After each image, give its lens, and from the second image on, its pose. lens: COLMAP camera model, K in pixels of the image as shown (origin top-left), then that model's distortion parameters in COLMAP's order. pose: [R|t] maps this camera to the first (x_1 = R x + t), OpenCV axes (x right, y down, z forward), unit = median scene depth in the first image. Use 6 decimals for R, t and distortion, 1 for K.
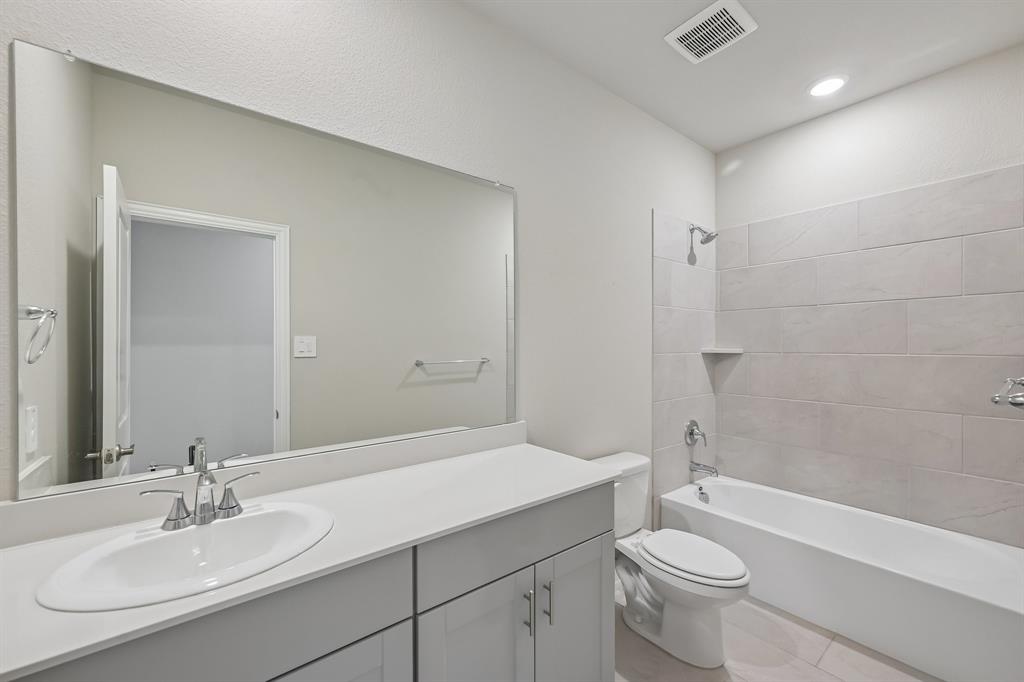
lens RADIAL K [[427.0, 0, 514.2], [0, 427.0, 346.8], [0, 0, 1]] dist [0.013380, -0.000123]
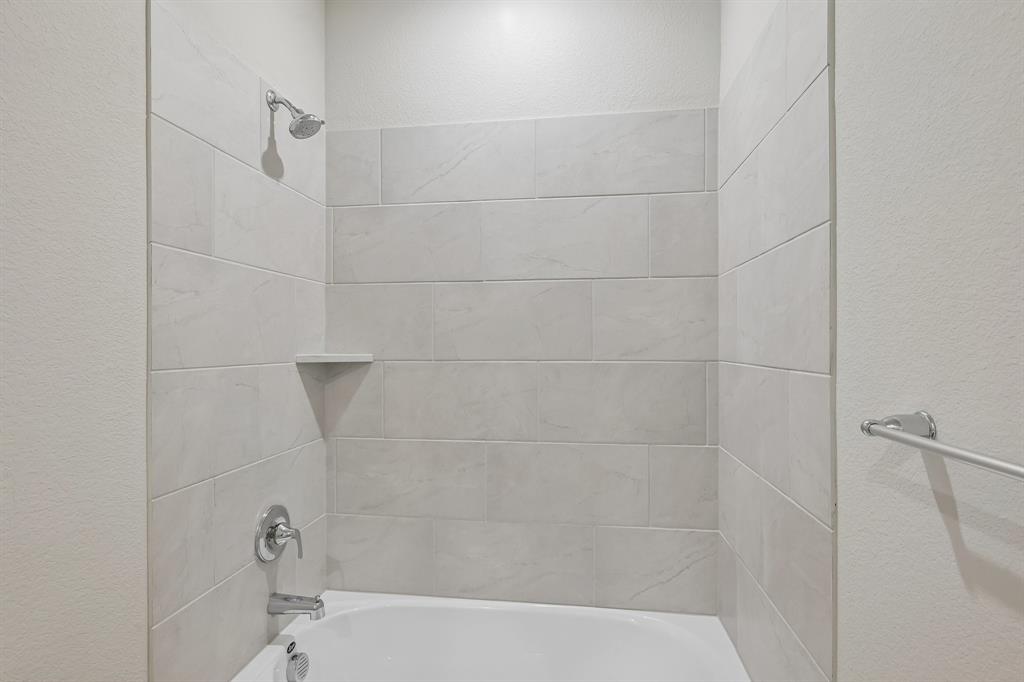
lens RADIAL K [[515.7, 0, 508.9], [0, 515.7, 344.7], [0, 0, 1]] dist [0.001537, 0.001186]
pose [[0.743472, -0.001198, 0.668766, 0.230586], [0.002369, 0.999997, -0.000842, -0.005884], [-0.668763, 0.002210, 0.743472, 0.408163]]
